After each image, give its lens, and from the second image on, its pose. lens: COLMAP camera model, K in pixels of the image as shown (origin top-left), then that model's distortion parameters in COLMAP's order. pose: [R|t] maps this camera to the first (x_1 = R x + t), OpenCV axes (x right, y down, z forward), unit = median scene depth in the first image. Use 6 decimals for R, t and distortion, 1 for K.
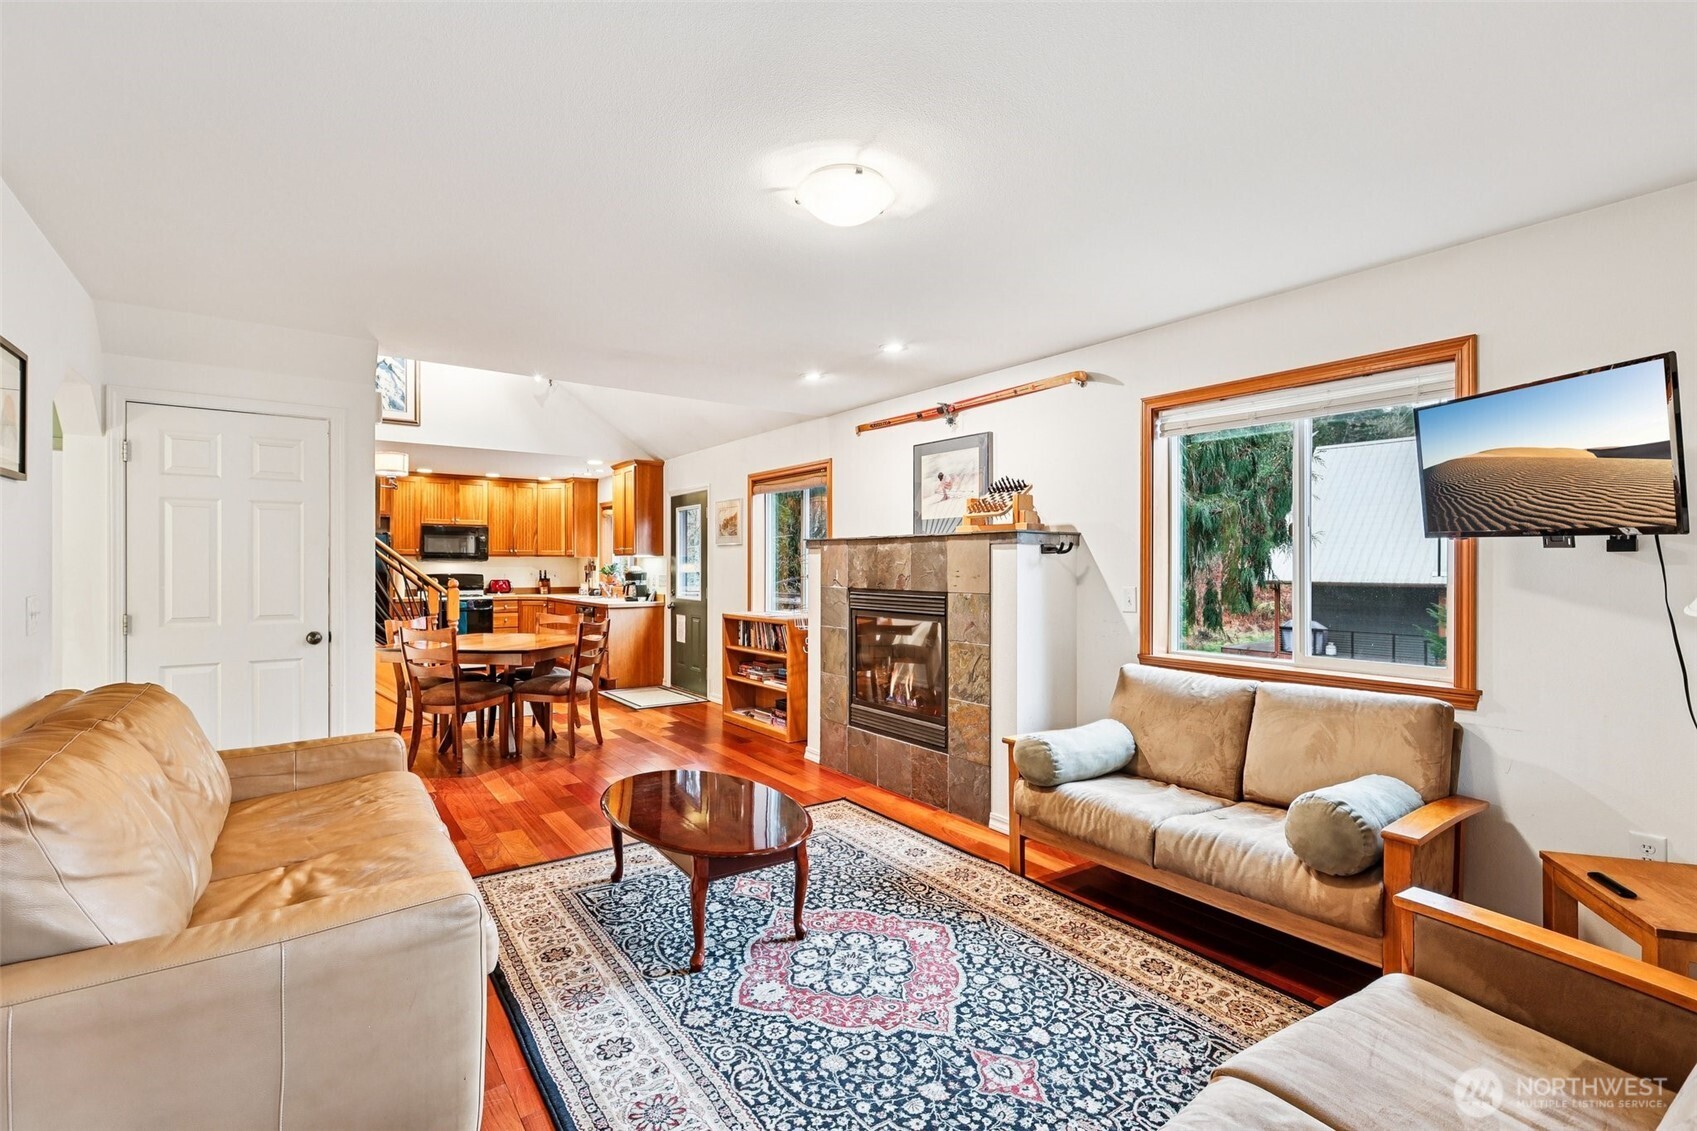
lens RADIAL K [[765.7, 0, 843.3], [0, 765.7, 569.2], [0, 0, 1]] dist [0.004185, 0.000172]
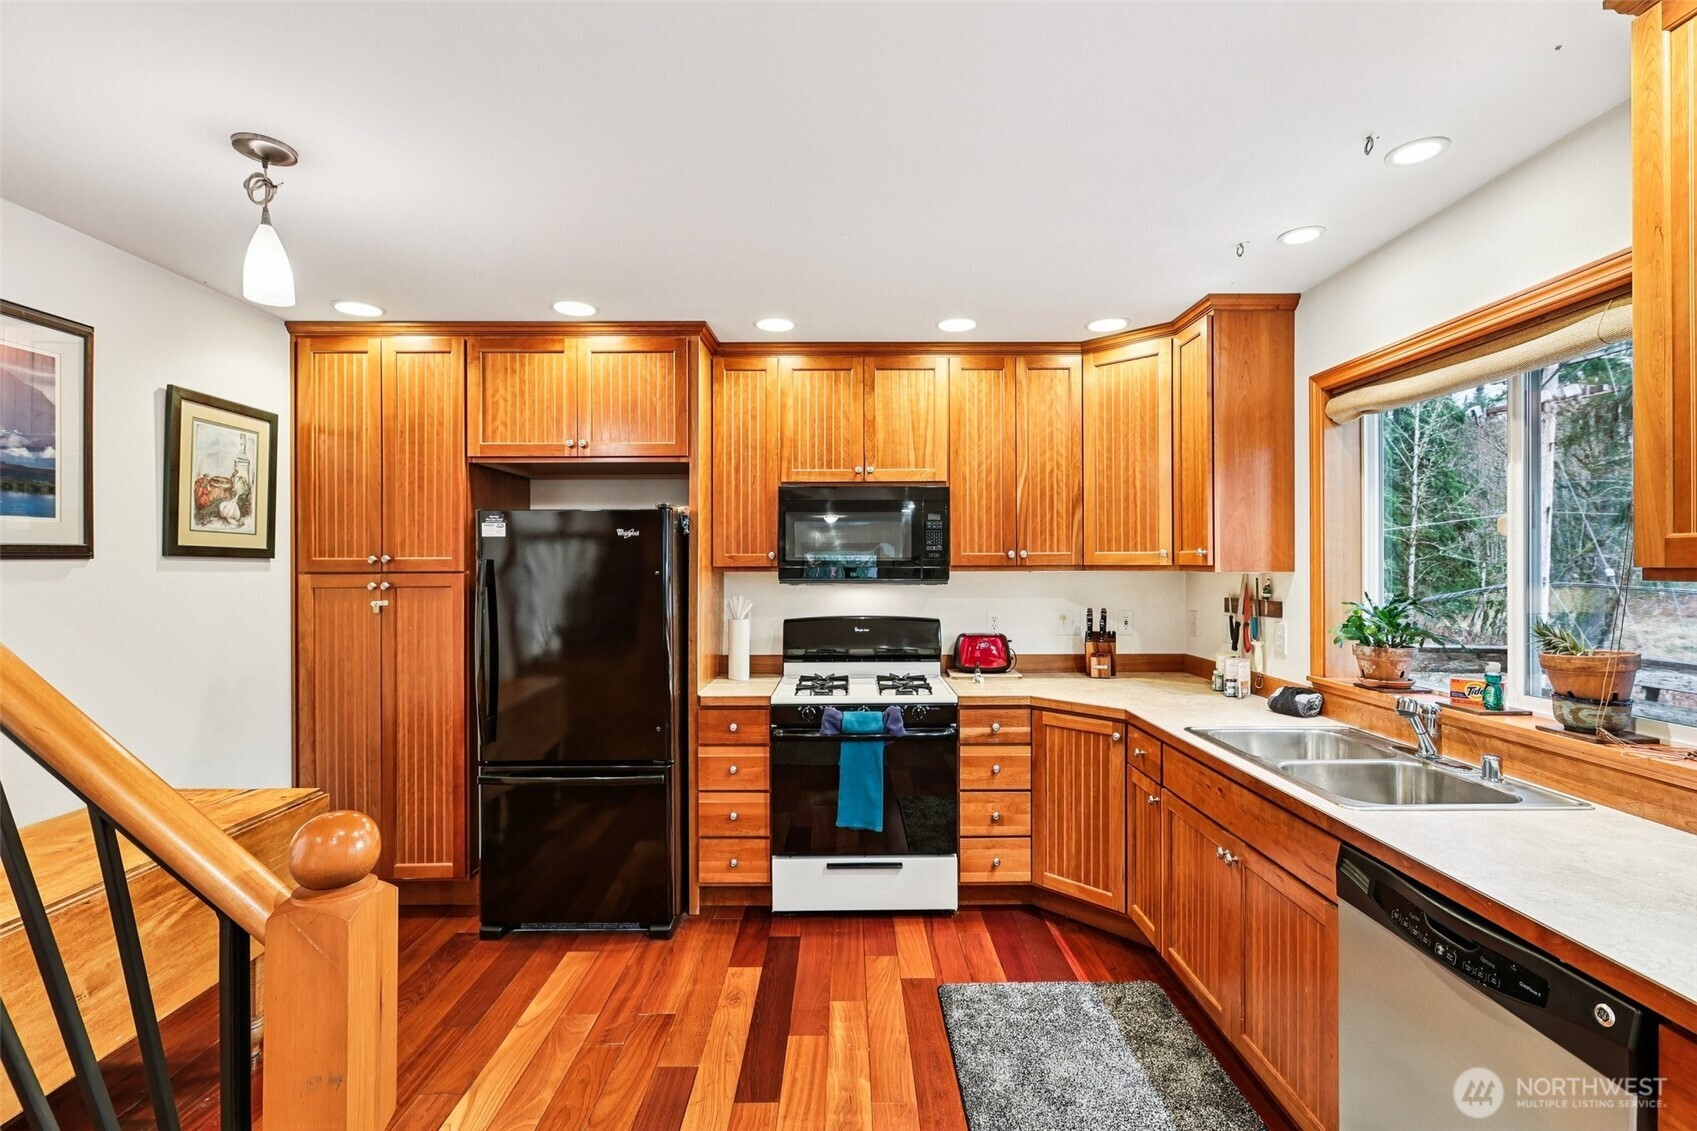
lens RADIAL K [[765.7, 0, 857.5], [0, 765.7, 566.5], [0, 0, 1]] dist [0.004185, 0.000172]
pose [[0.820167, -0.003223, -0.572115, -0.324709], [0.001565, 0.999993, -0.003391, -0.018800], [0.572122, 0.001886, 0.820166, 0.751808]]
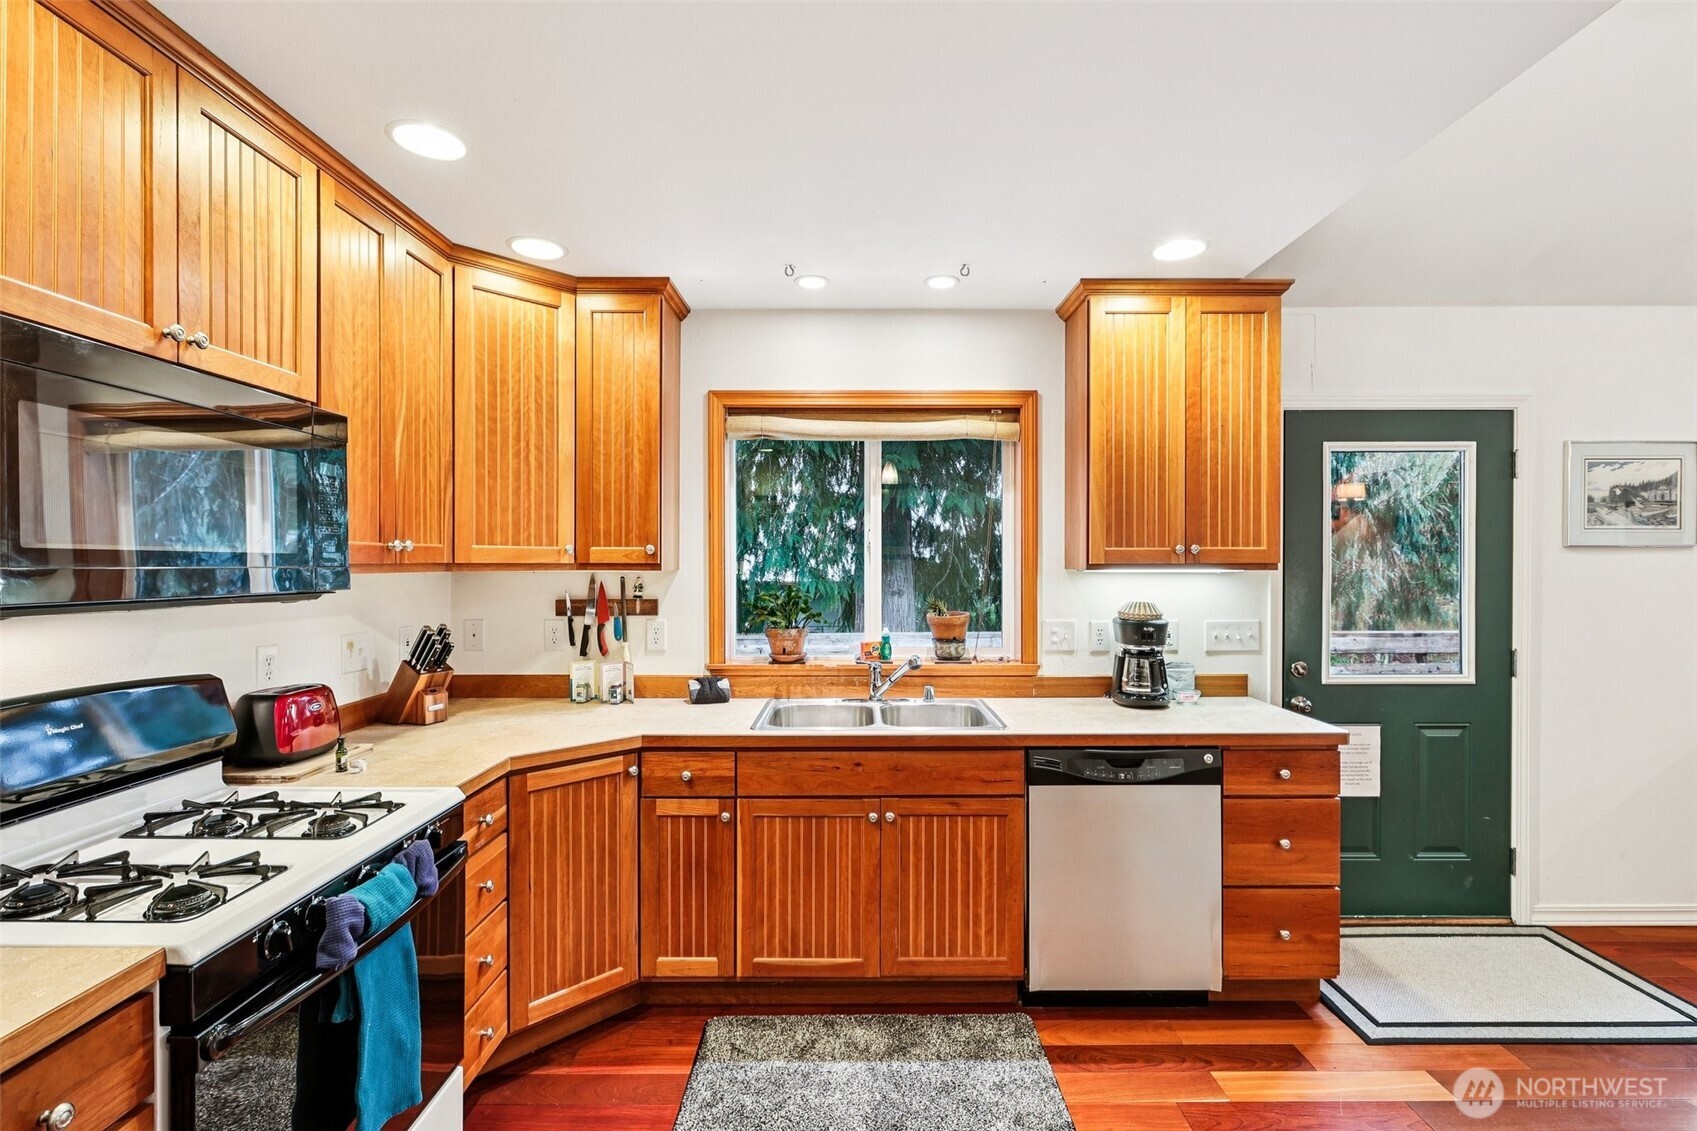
lens RADIAL K [[783.6, 0, 858.0], [0, 783.6, 566.5], [0, 0, 1]] dist [0.004501, 0.000378]
pose [[0.573364, -0.007650, 0.819265, -0.594082], [0.005458, 0.999970, 0.005517, -0.020239], [-0.819283, 0.001308, 0.573388, 0.856802]]
